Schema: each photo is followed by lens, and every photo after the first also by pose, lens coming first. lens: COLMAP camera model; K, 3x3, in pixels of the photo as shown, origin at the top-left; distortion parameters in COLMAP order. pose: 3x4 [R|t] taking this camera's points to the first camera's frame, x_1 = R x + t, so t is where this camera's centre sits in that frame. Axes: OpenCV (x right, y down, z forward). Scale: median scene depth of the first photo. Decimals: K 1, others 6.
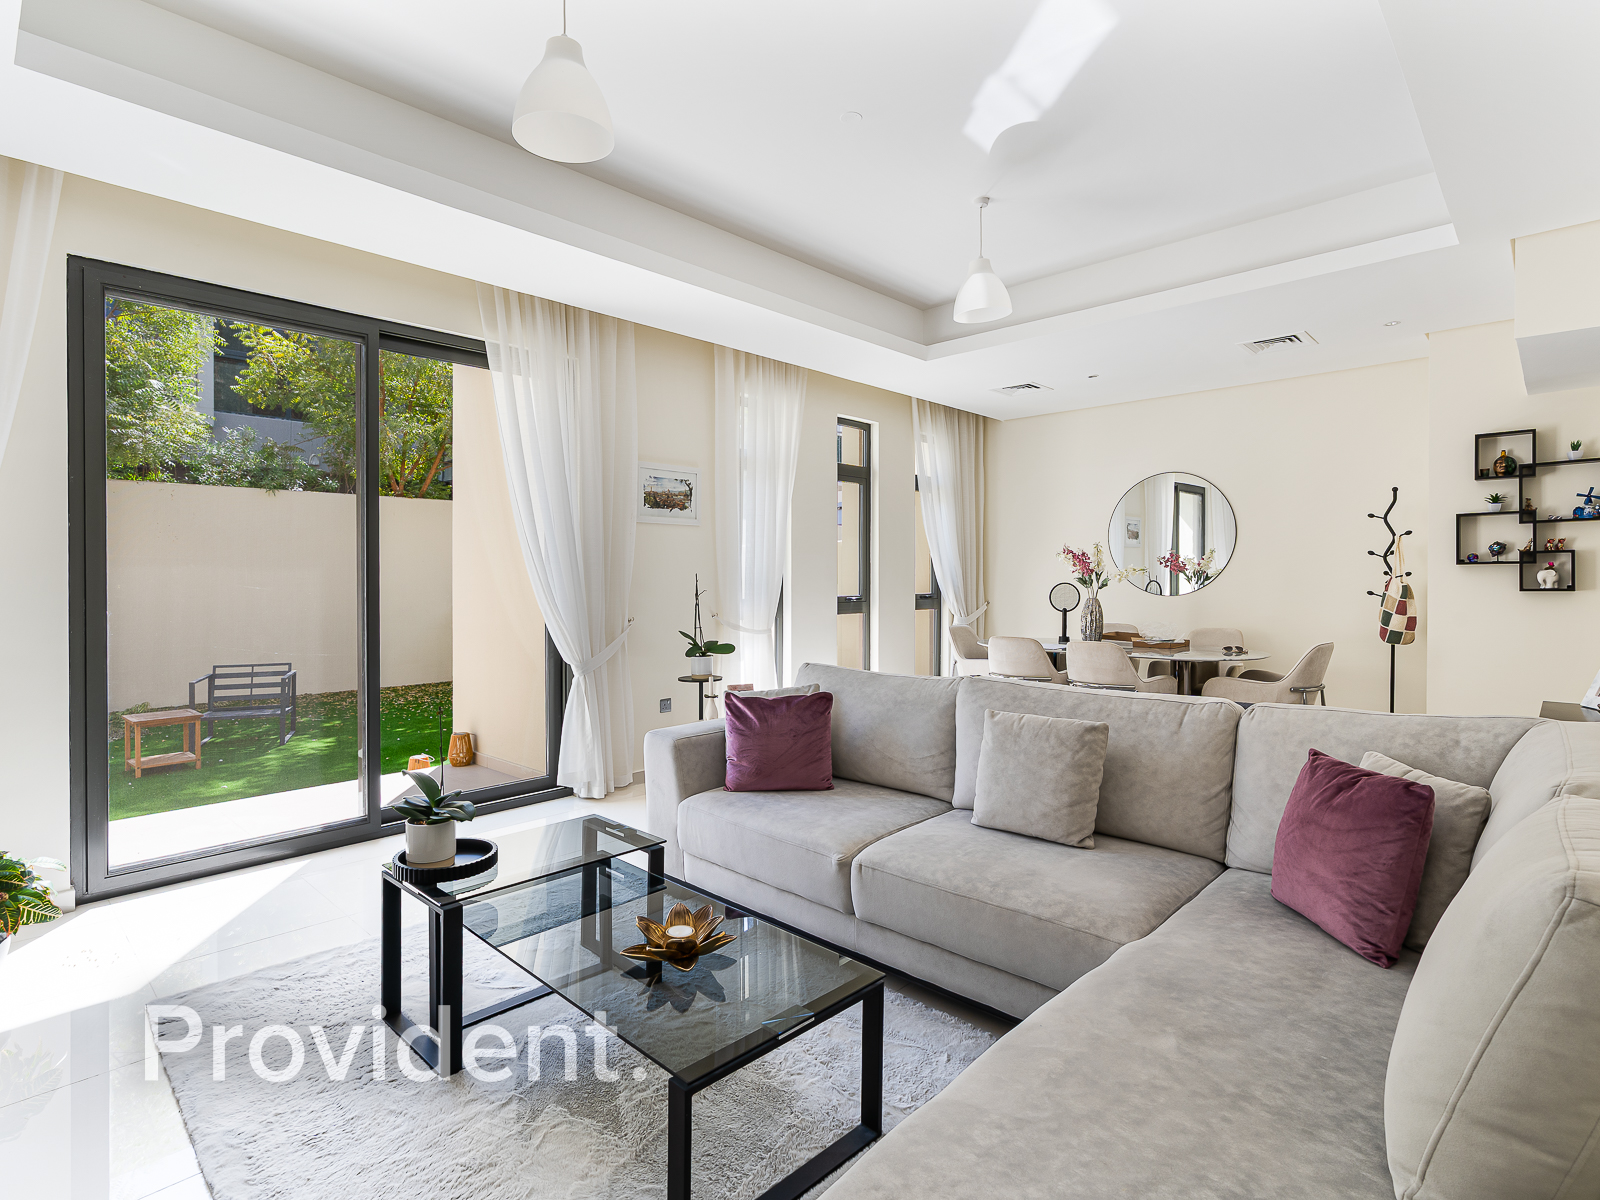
lens RADIAL K [[822.2, 0, 800.7], [0, 822.2, 583.0], [0, 0, 1]] dist [-0.000713, -0.000207]
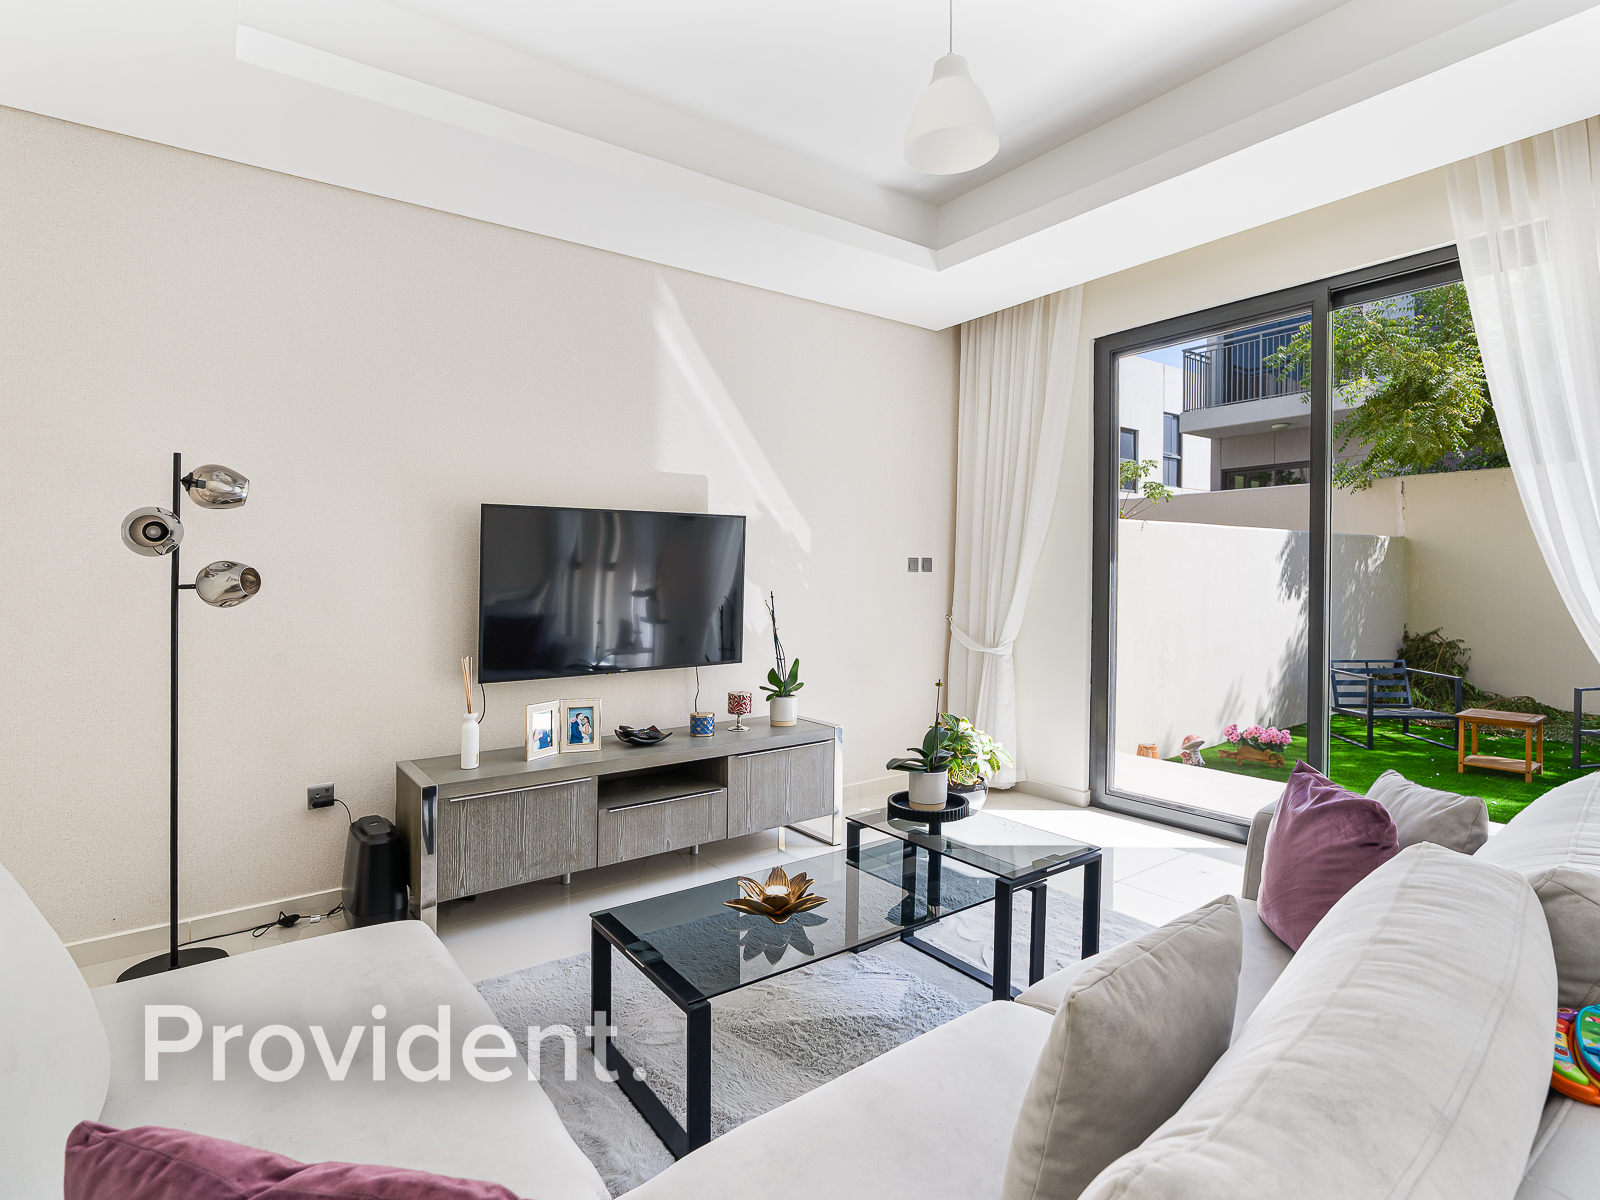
lens RADIAL K [[822.2, 0, 800.7], [0, 822.2, 583.0], [0, 0, 1]] dist [-0.000713, -0.000207]
pose [[-0.172470, 0.013208, -0.984926, 0.527351], [-0.006100, 0.999877, 0.014476, -0.001871], [0.984996, 0.008505, -0.172368, 0.685807]]
